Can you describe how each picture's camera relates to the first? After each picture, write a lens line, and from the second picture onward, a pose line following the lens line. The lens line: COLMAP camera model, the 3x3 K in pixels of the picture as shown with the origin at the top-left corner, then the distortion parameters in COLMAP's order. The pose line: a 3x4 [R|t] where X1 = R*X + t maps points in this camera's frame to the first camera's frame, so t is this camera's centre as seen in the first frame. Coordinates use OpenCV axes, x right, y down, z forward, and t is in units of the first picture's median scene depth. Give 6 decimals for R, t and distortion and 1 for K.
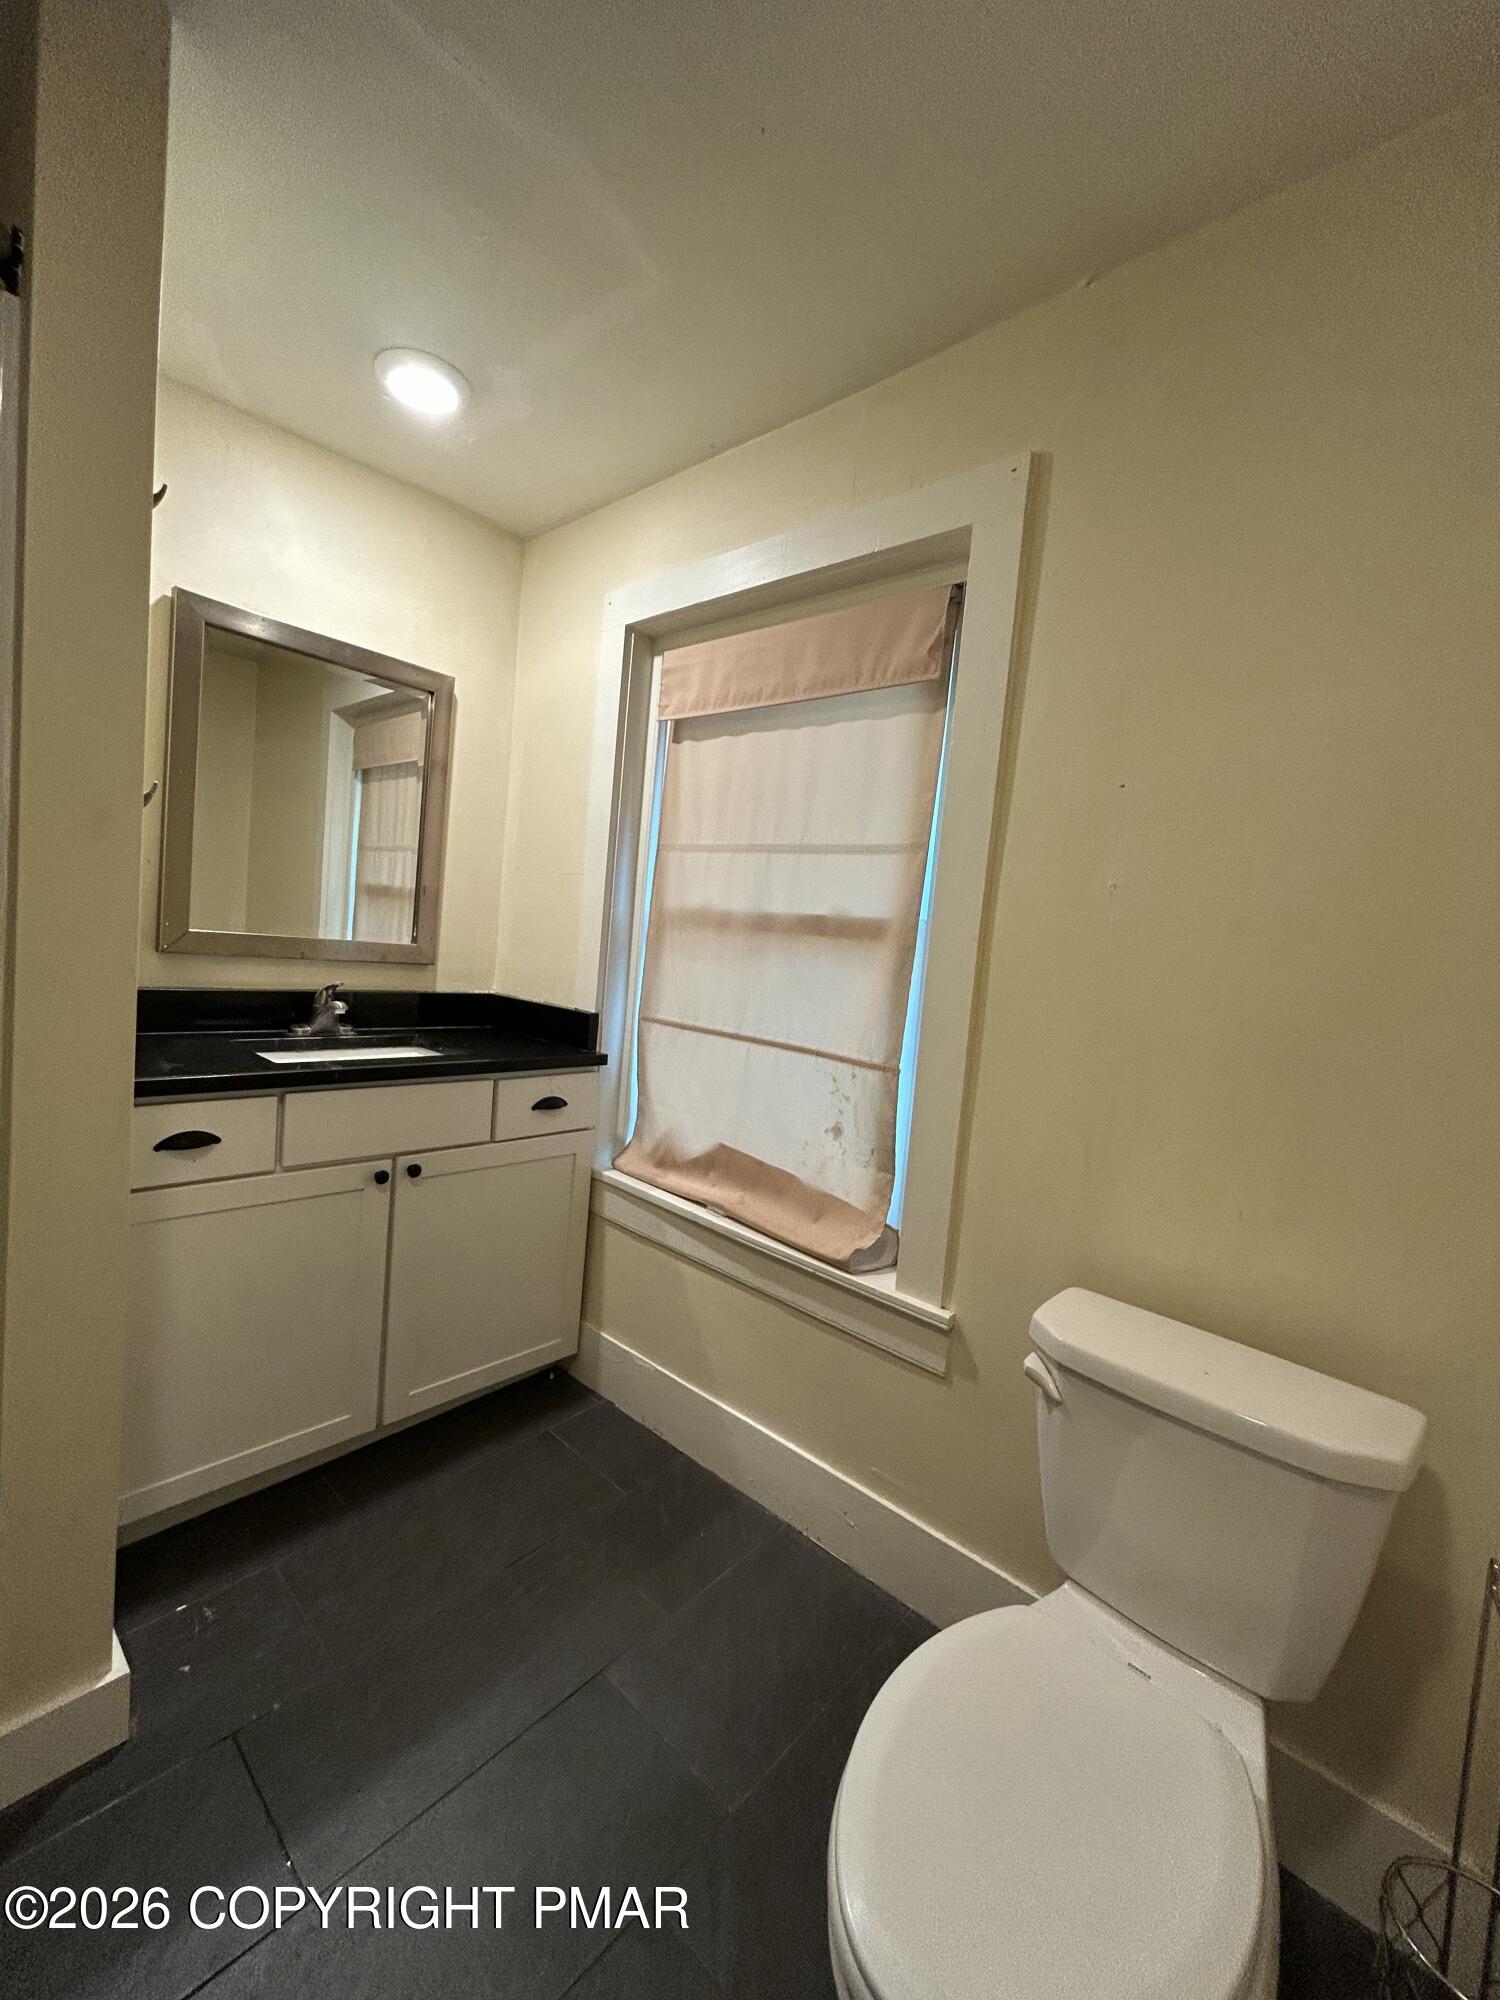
lens RADIAL K [[811.0, 0, 752.9], [0, 811.0, 997.2], [0, 0, 1]] dist [-0.001834, -0.000178]
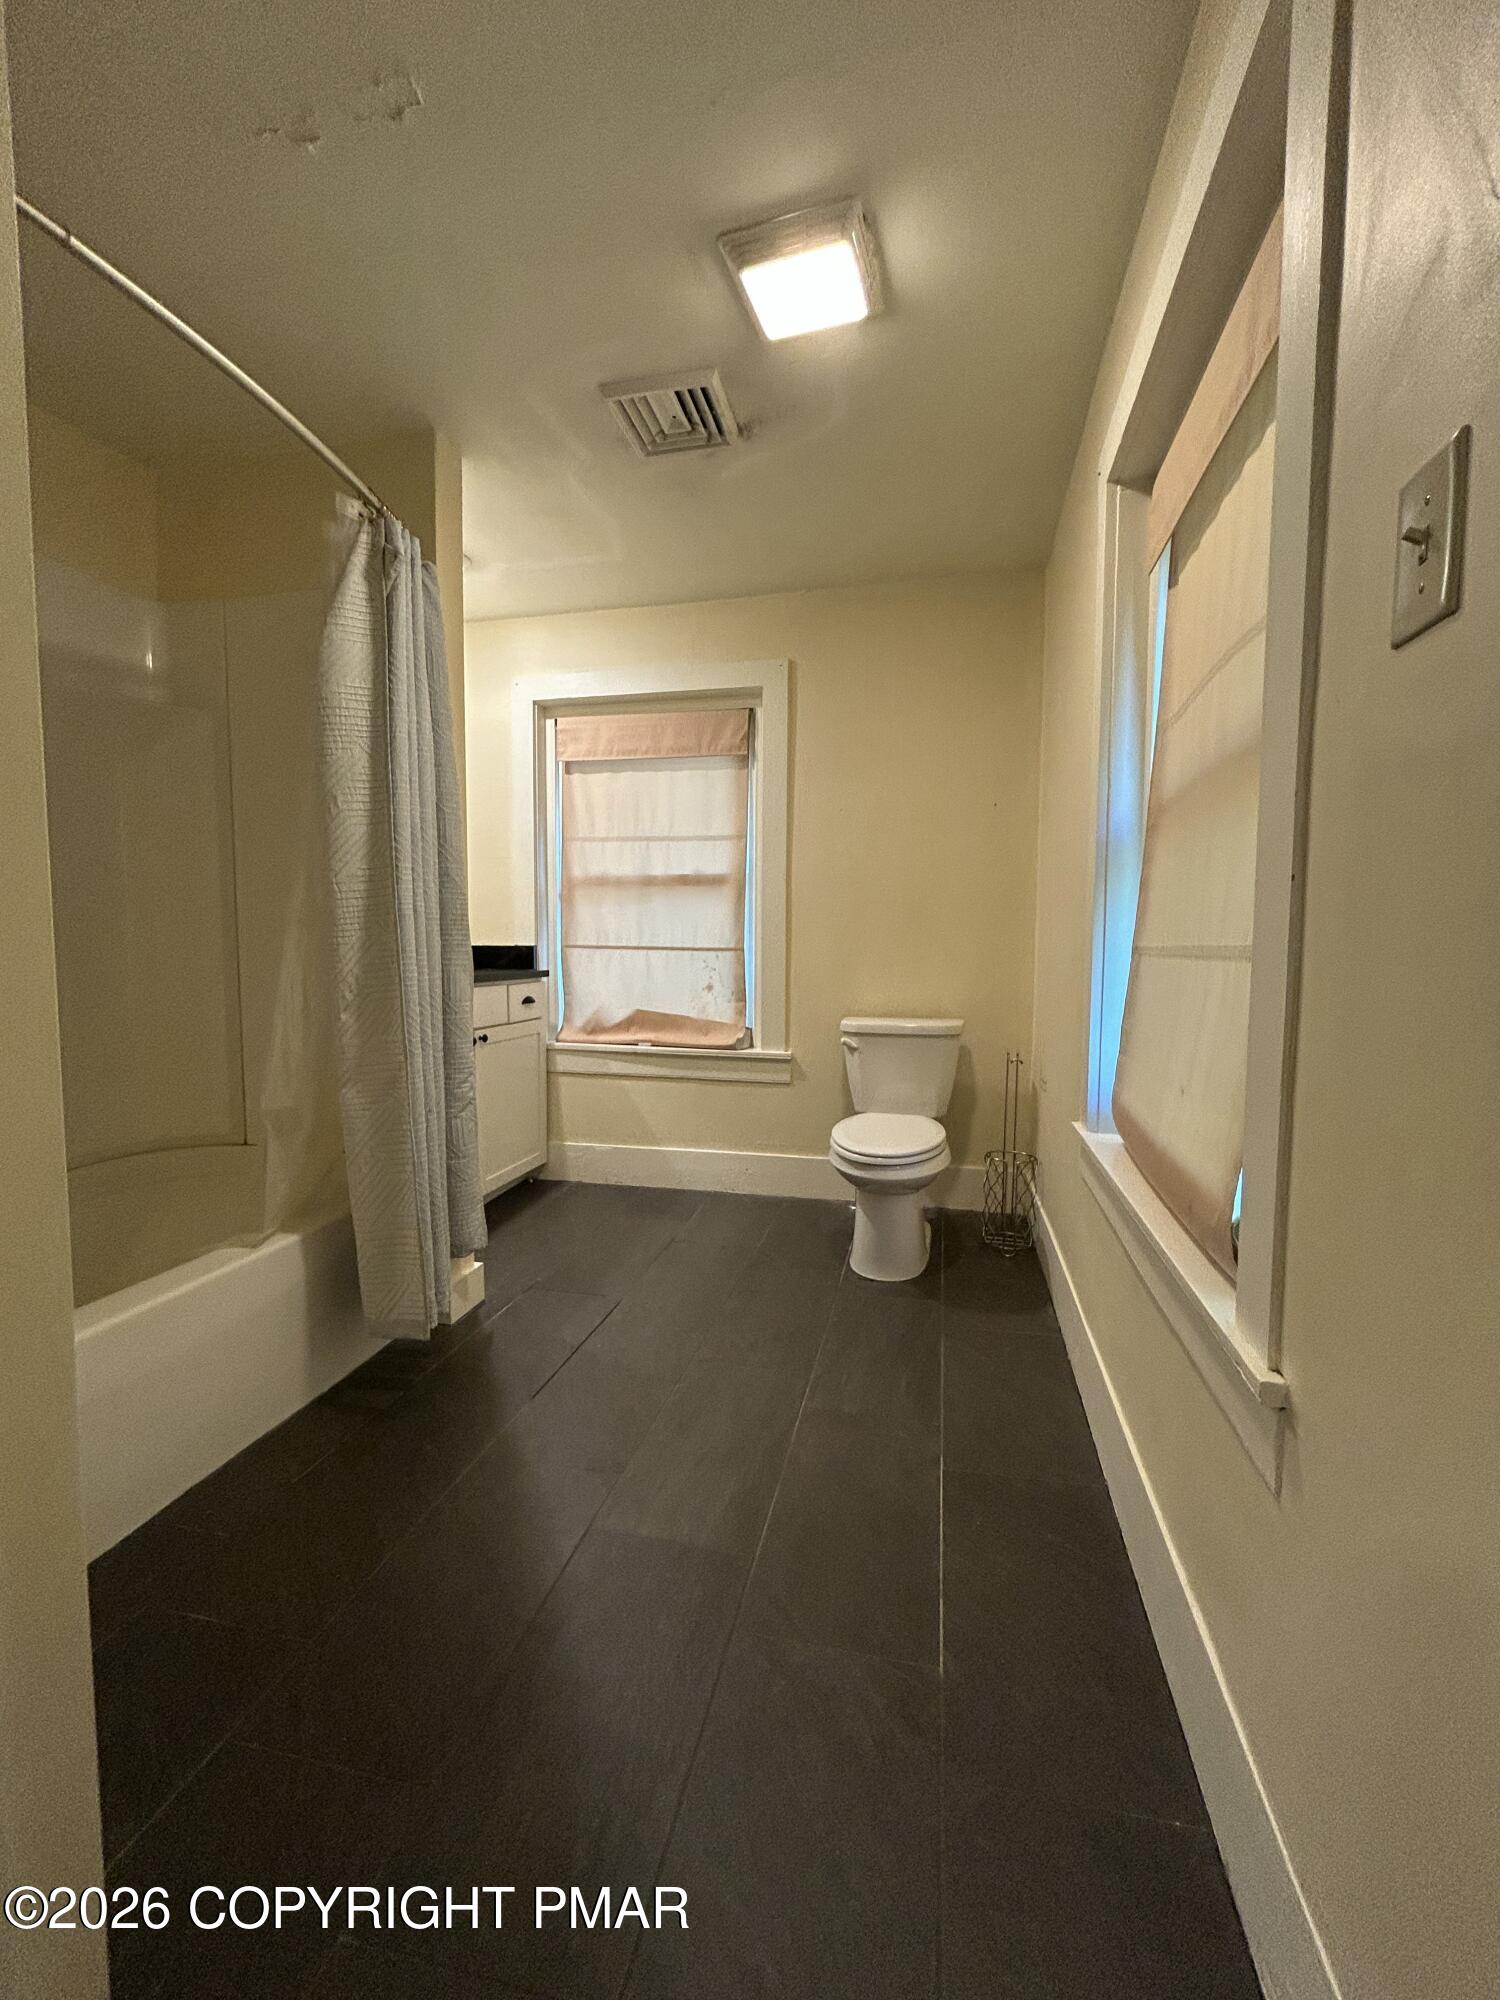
lens RADIAL K [[811.0, 0, 749.8], [0, 811.0, 999.2], [0, 0, 1]] dist [-0.001834, -0.000178]
pose [[0.875834, -0.116050, 0.468453, -0.657193], [0.104959, 0.993228, 0.049819, 0.100101], [-0.471062, 0.005536, 0.882083, -0.666829]]
